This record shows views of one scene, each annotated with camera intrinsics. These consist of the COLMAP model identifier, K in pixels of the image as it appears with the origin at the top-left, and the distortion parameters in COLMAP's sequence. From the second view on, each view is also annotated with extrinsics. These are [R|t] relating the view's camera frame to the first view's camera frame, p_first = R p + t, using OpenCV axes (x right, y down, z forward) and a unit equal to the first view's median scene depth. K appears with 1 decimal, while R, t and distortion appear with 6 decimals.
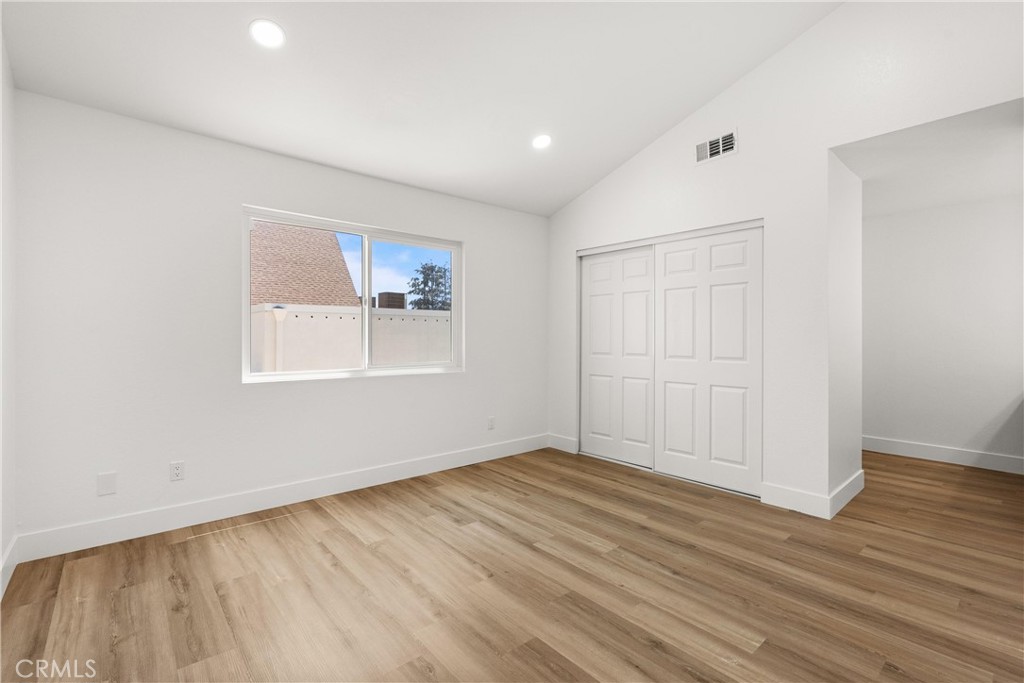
lens RADIAL K [[466.9, 0, 515.7], [0, 466.9, 337.0], [0, 0, 1]] dist [-0.002619, 0.000114]
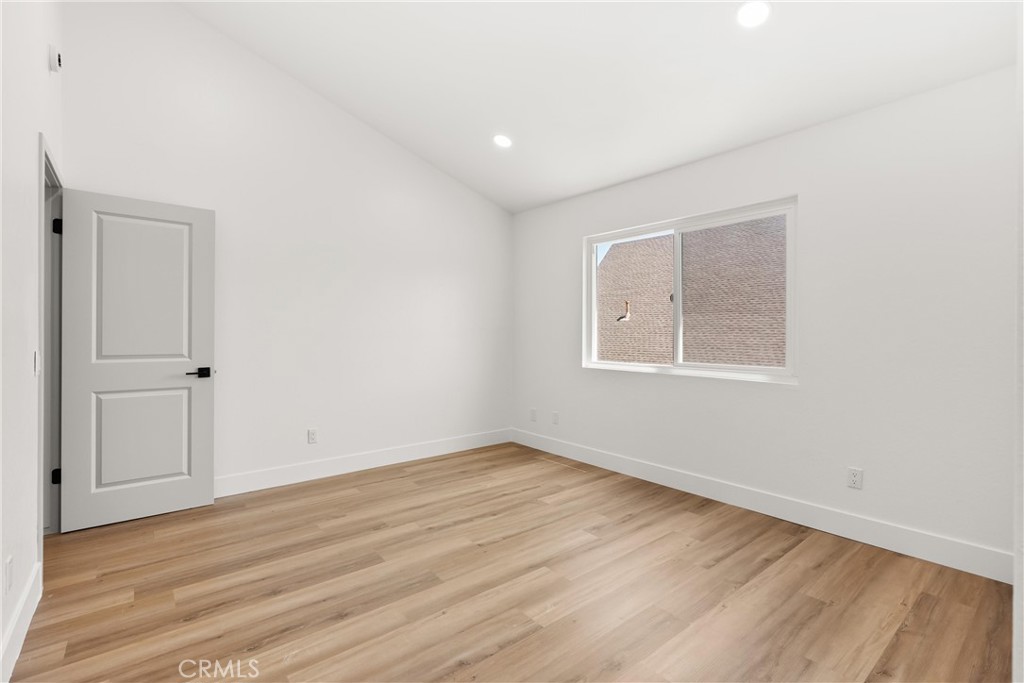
lens RADIAL K [[466.9, 0, 515.7], [0, 466.9, 337.0], [0, 0, 1]] dist [-0.002619, 0.000114]
pose [[-0.039864, 0.005340, -0.999191, 0.833648], [0.000033, 0.999986, 0.005343, 0.000818], [0.999205, 0.000180, -0.039863, 0.881131]]
